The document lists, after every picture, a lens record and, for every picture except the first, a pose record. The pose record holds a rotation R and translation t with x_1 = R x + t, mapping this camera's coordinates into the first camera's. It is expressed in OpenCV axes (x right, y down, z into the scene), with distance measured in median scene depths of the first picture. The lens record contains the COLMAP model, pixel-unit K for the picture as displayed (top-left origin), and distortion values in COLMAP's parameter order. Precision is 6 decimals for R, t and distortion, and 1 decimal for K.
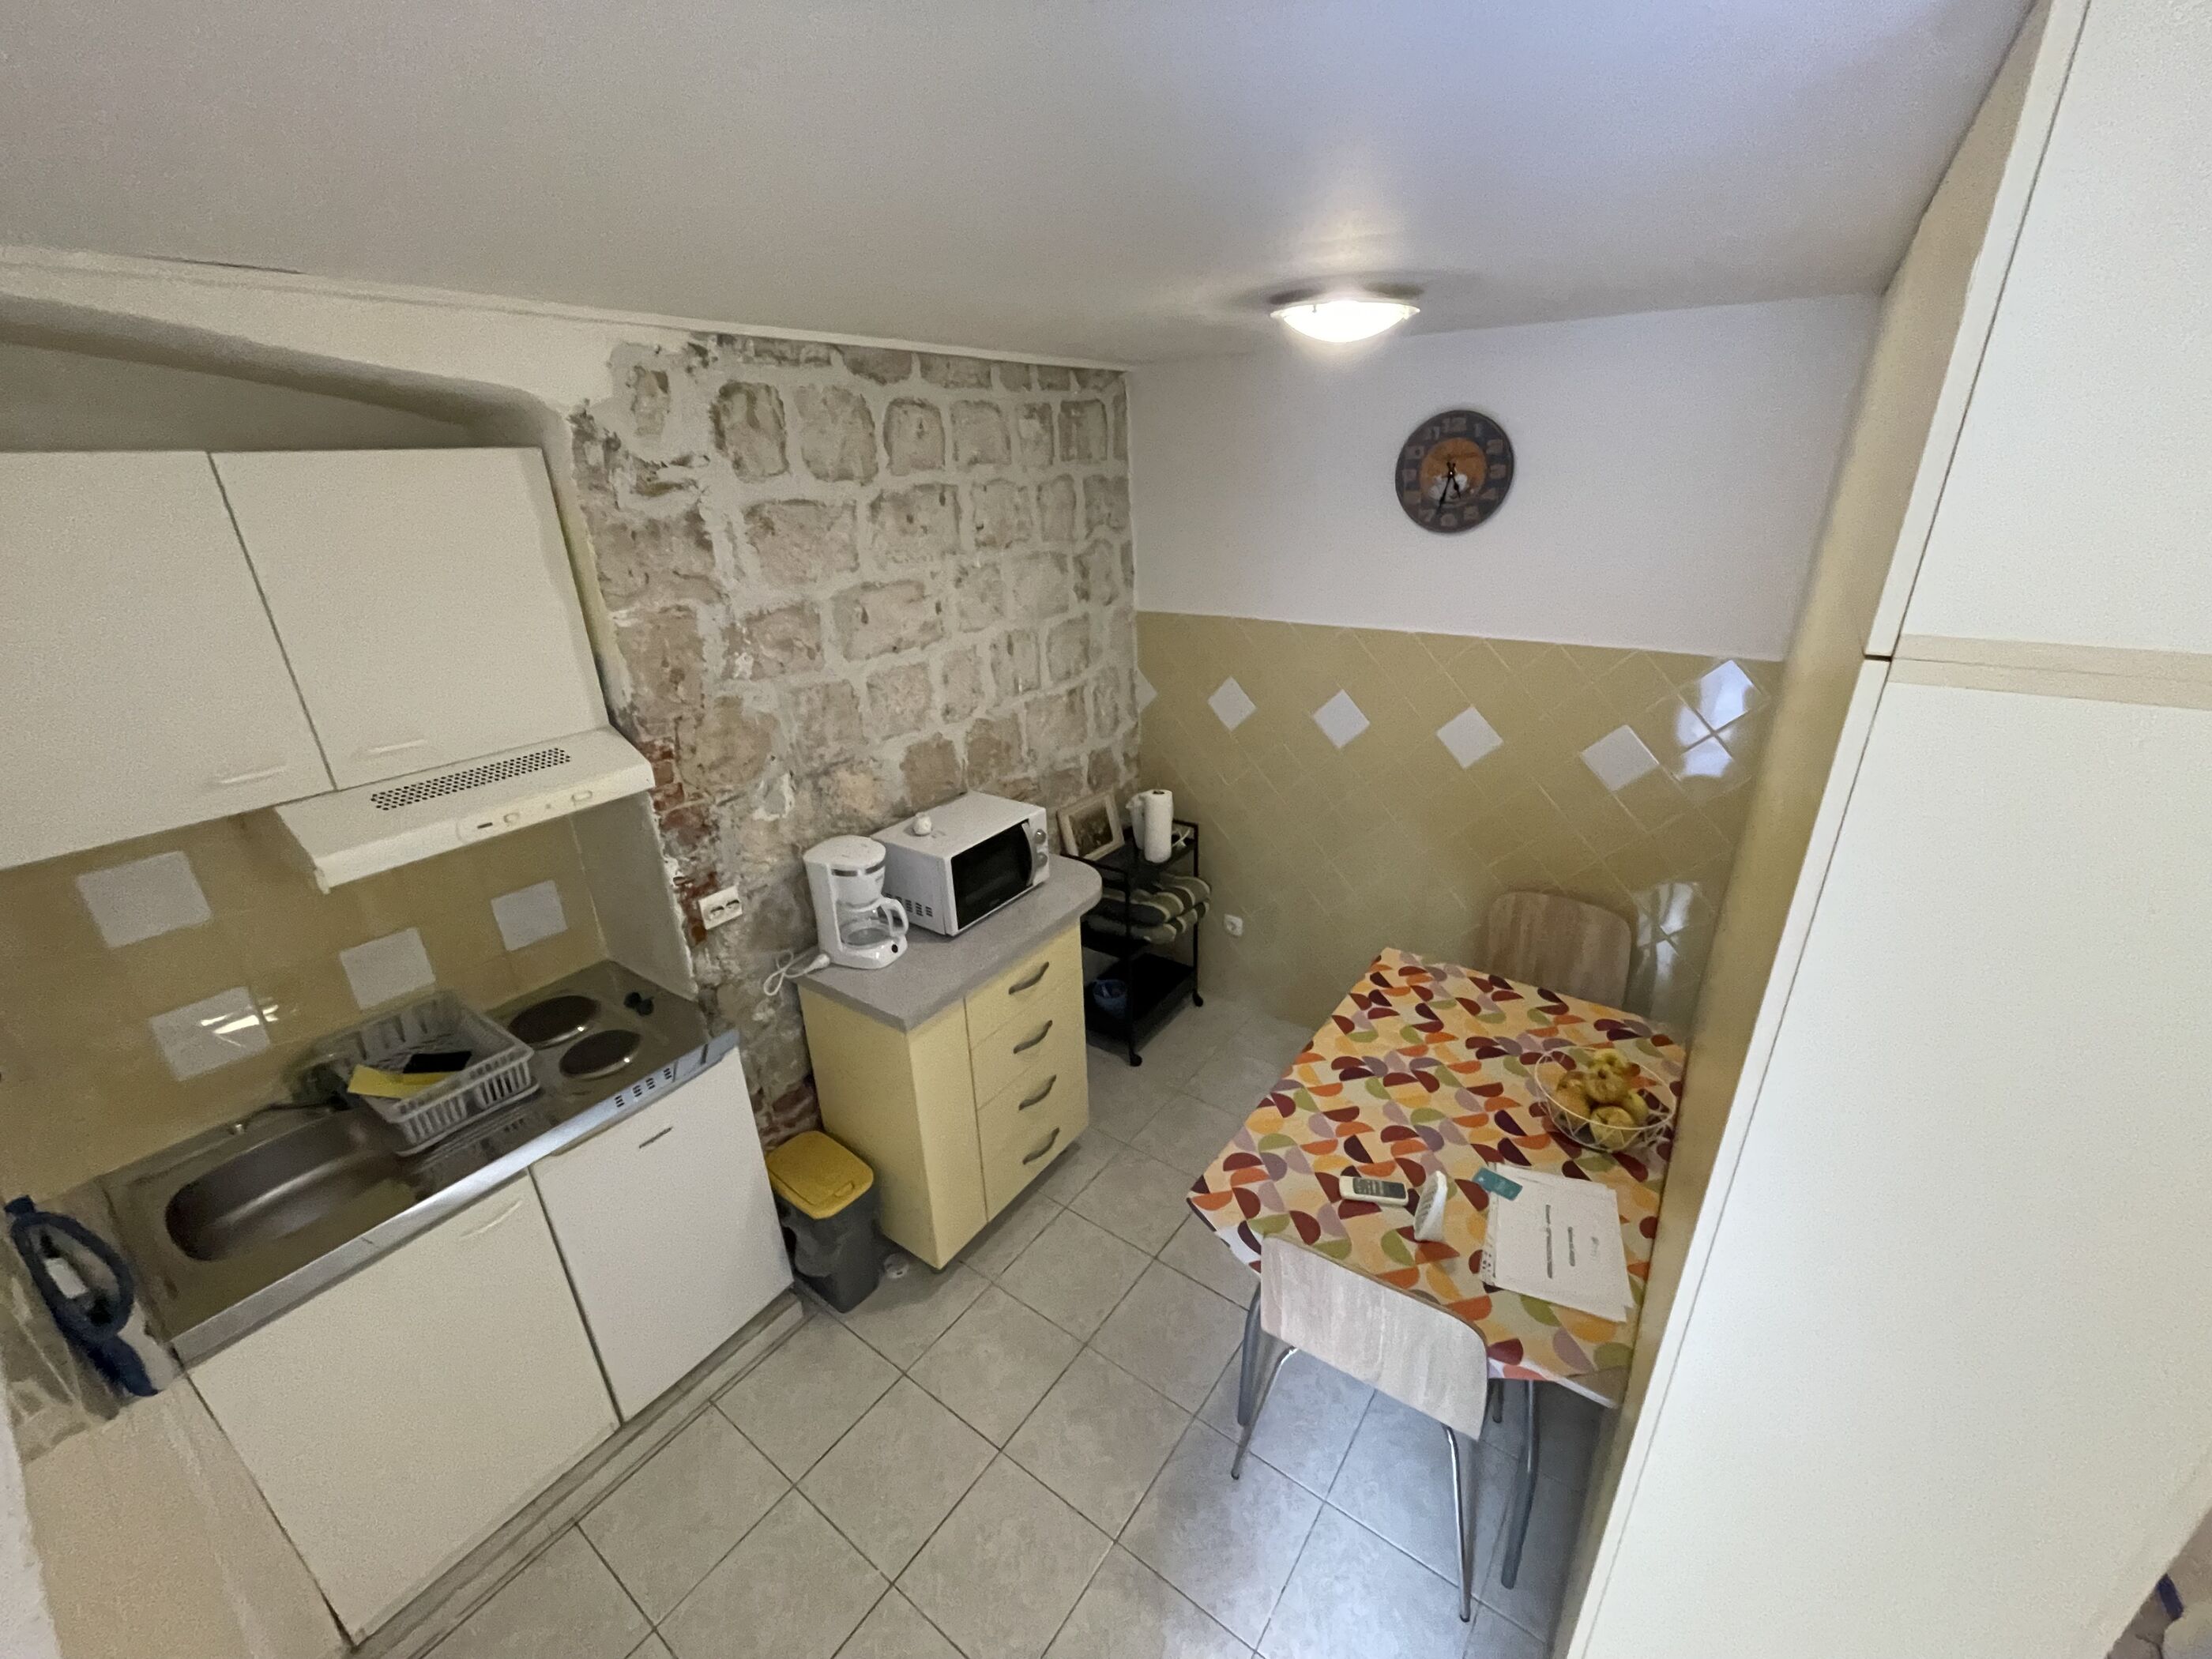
lens RADIAL K [[897.2, 0, 1106.0], [0, 897.2, 828.1], [0, 0, 1]] dist [-0.001302, -0.000889]
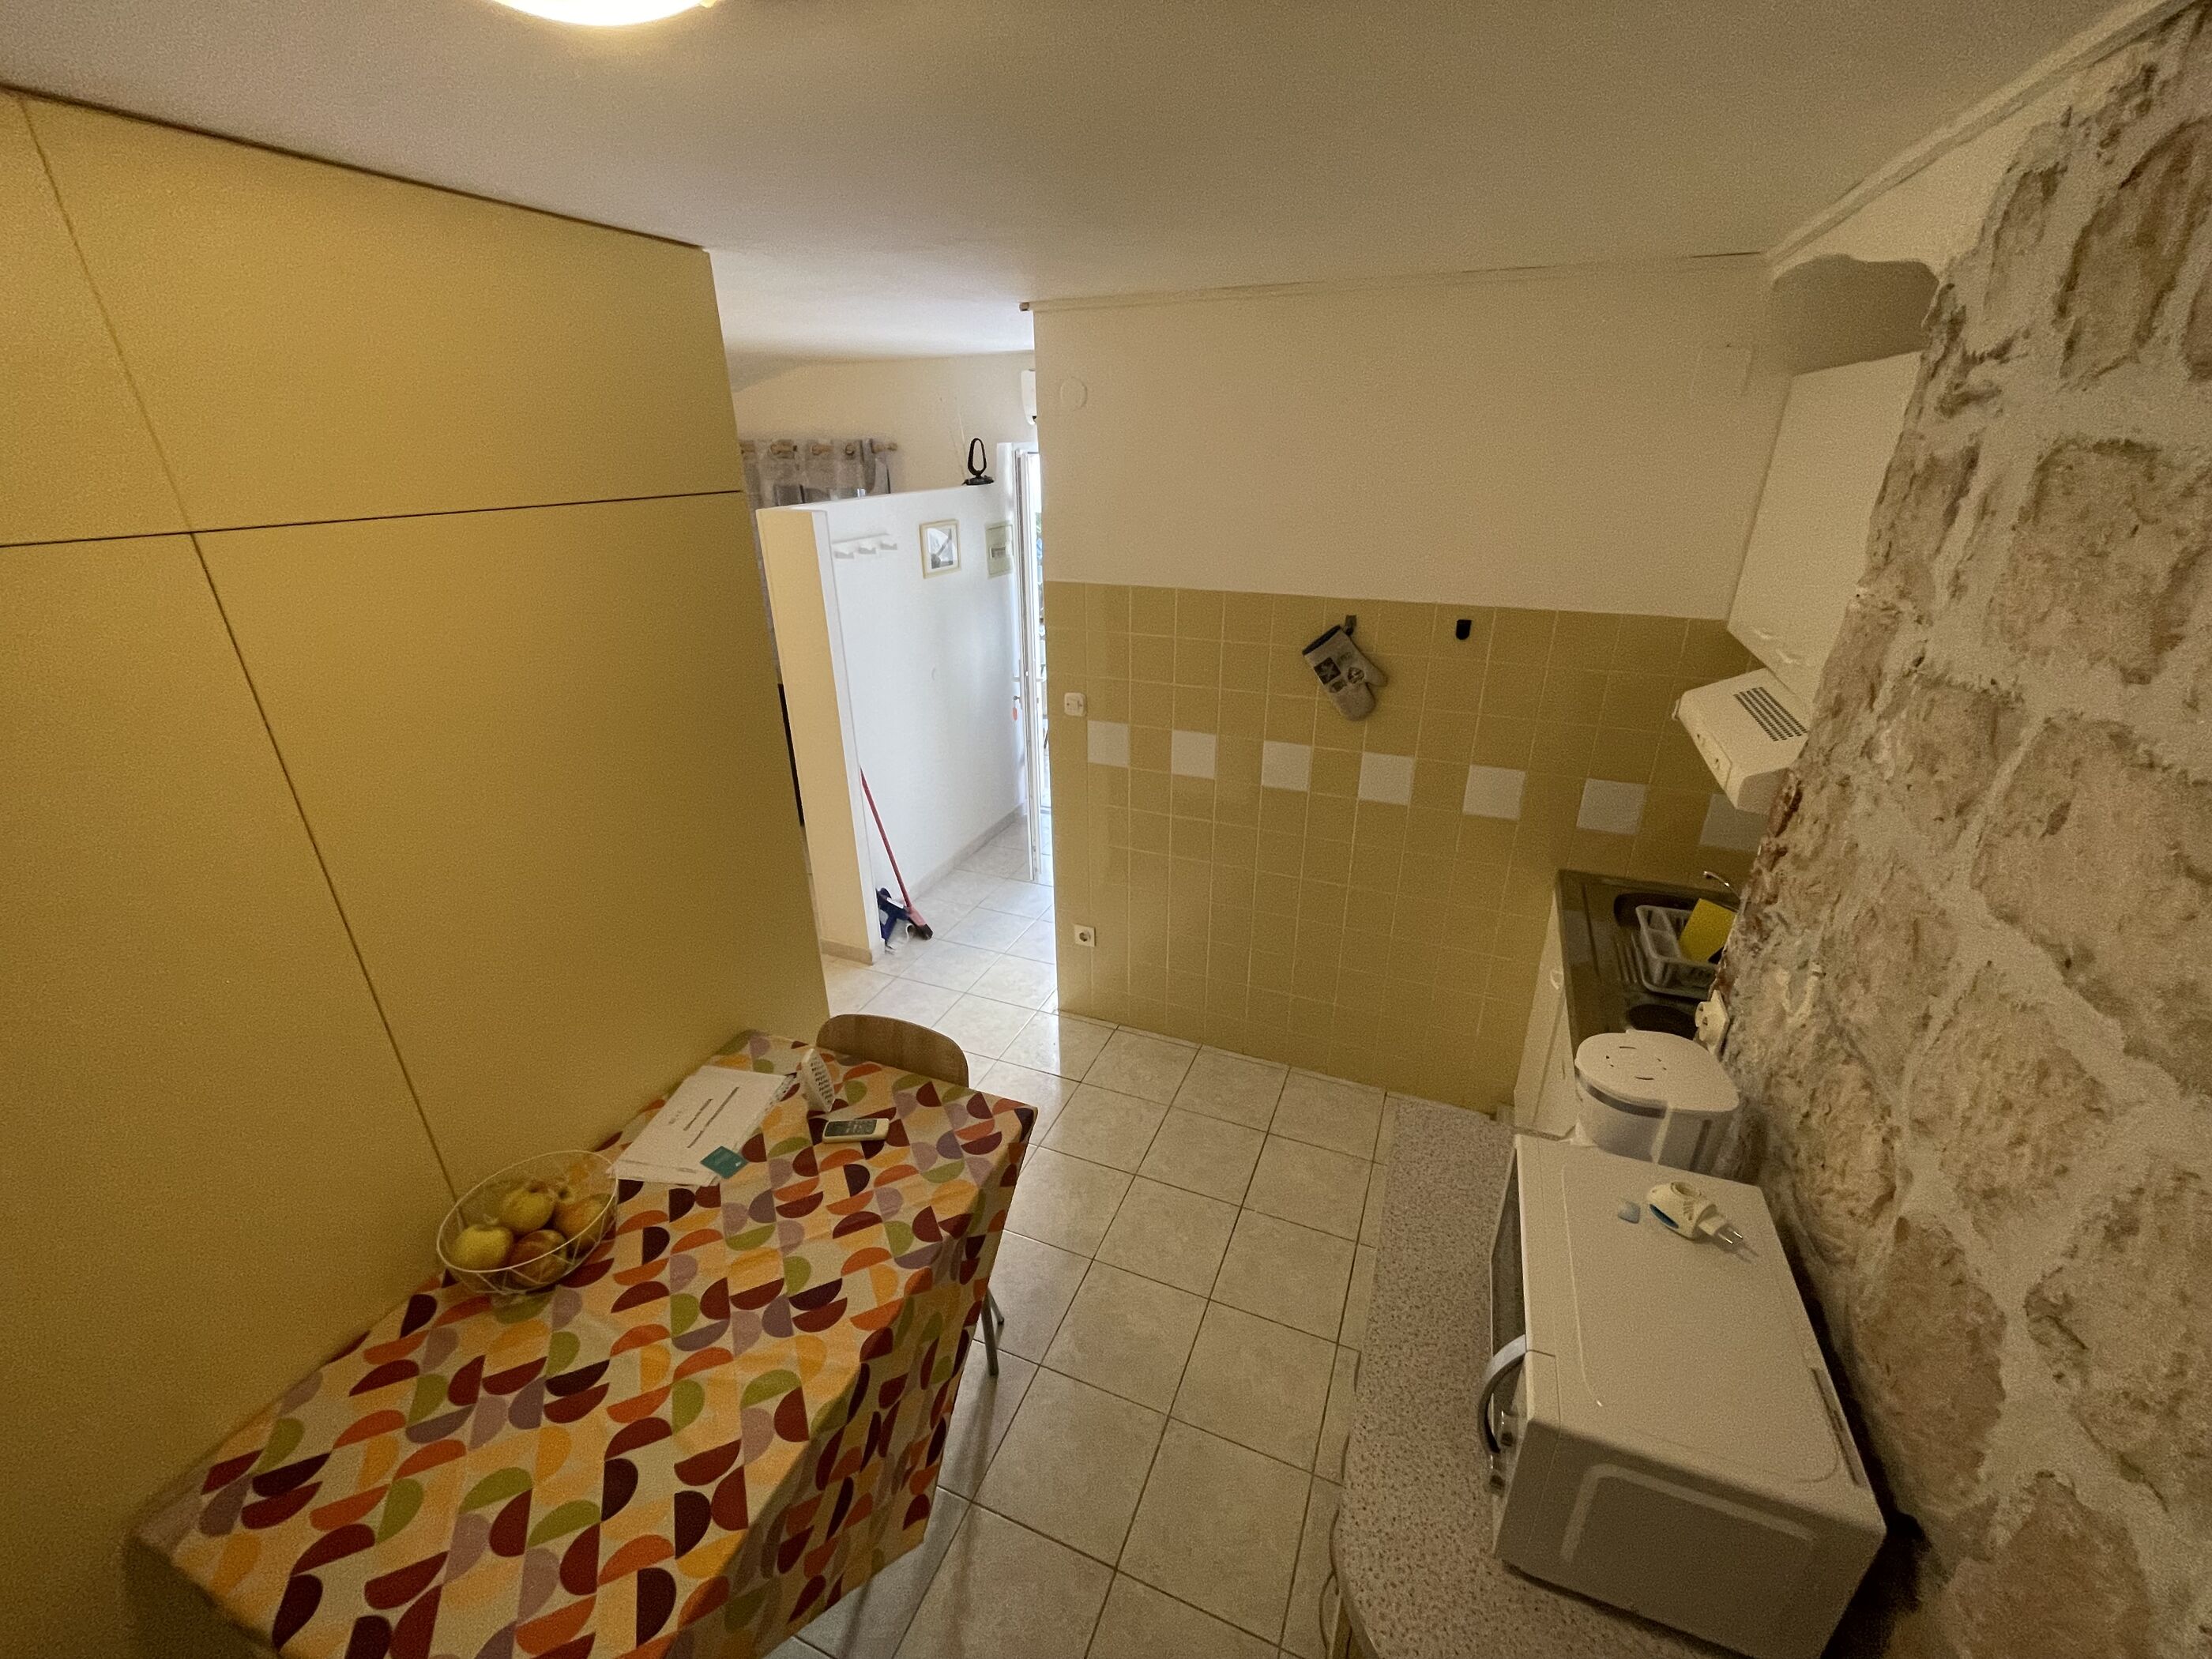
lens RADIAL K [[897.2, 0, 1109.4], [0, 897.2, 838.8], [0, 0, 1]] dist [-0.001302, -0.000889]
pose [[-0.970652, 0.128183, -0.203478, 0.144706], [-0.059534, 0.691693, 0.719733, -0.467537], [0.233002, 0.710725, -0.663763, 1.201885]]
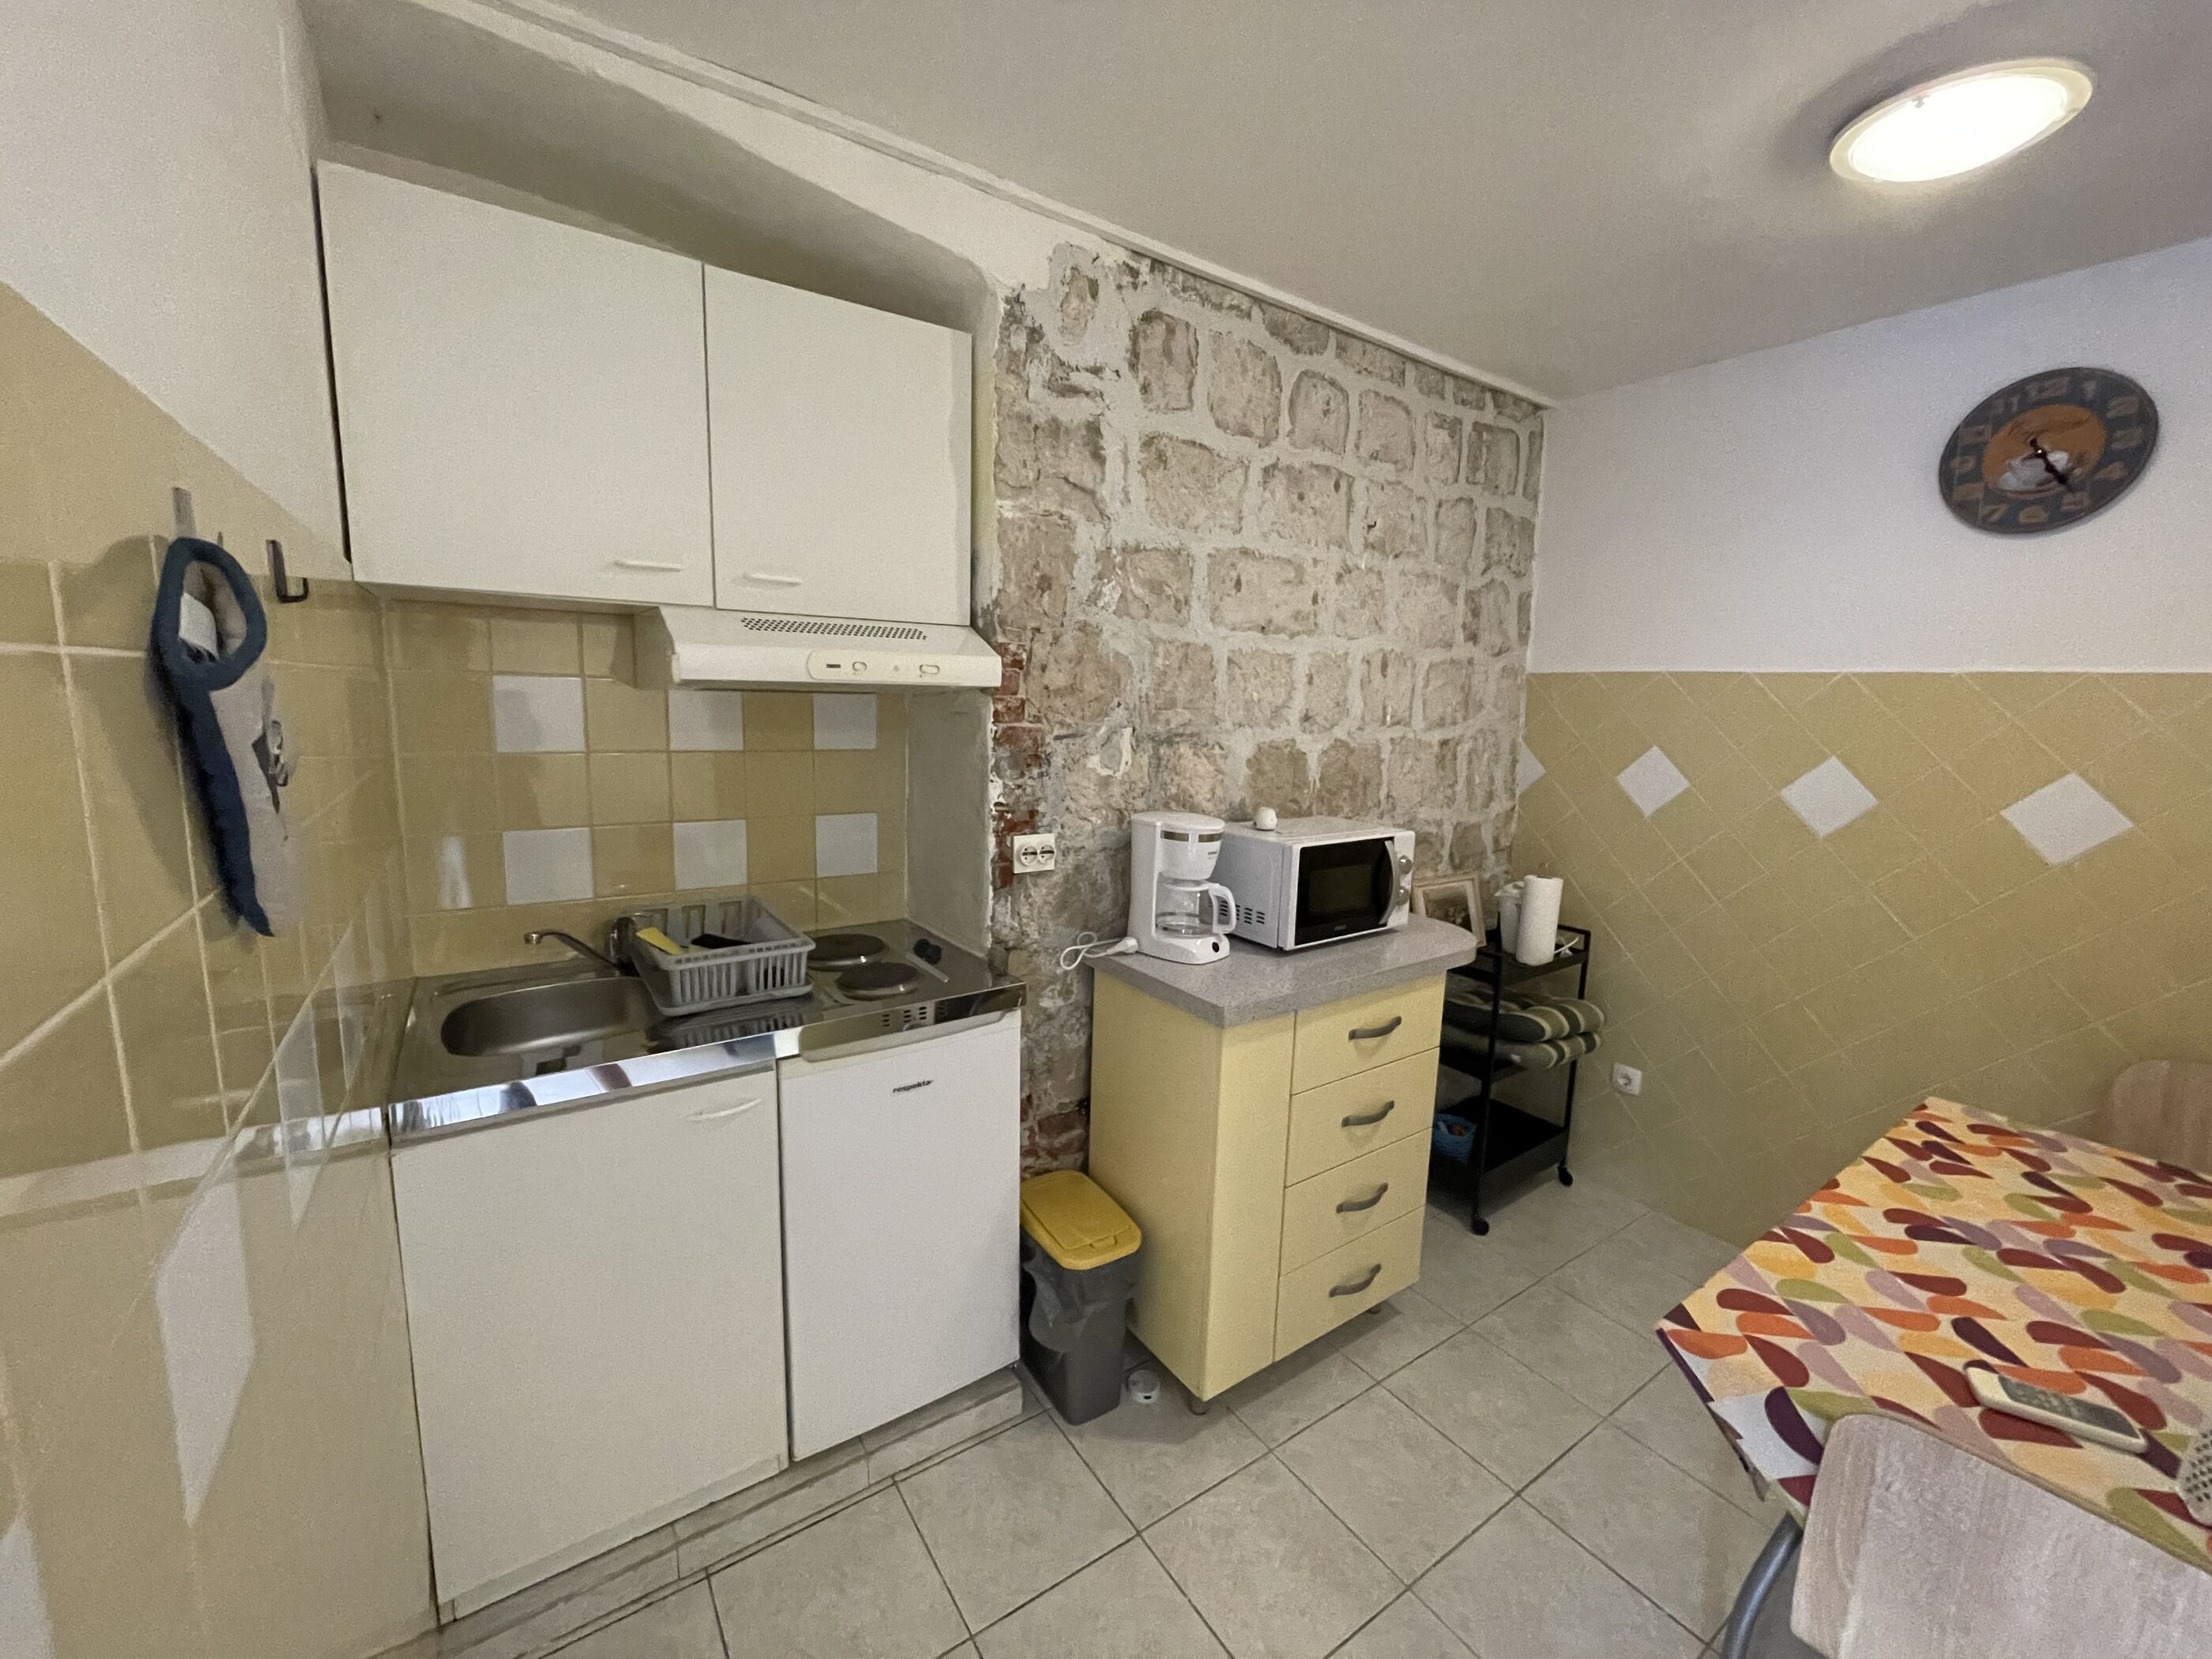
lens RADIAL K [[897.2, 0, 1105.9], [0, 897.2, 824.8], [0, 0, 1]] dist [-0.001302, -0.000889]
pose [[0.940911, 0.106531, -0.321463, -0.082084], [-0.180519, 0.960906, -0.209934, 0.223917], [0.286531, 0.255559, 0.923358, 0.196727]]
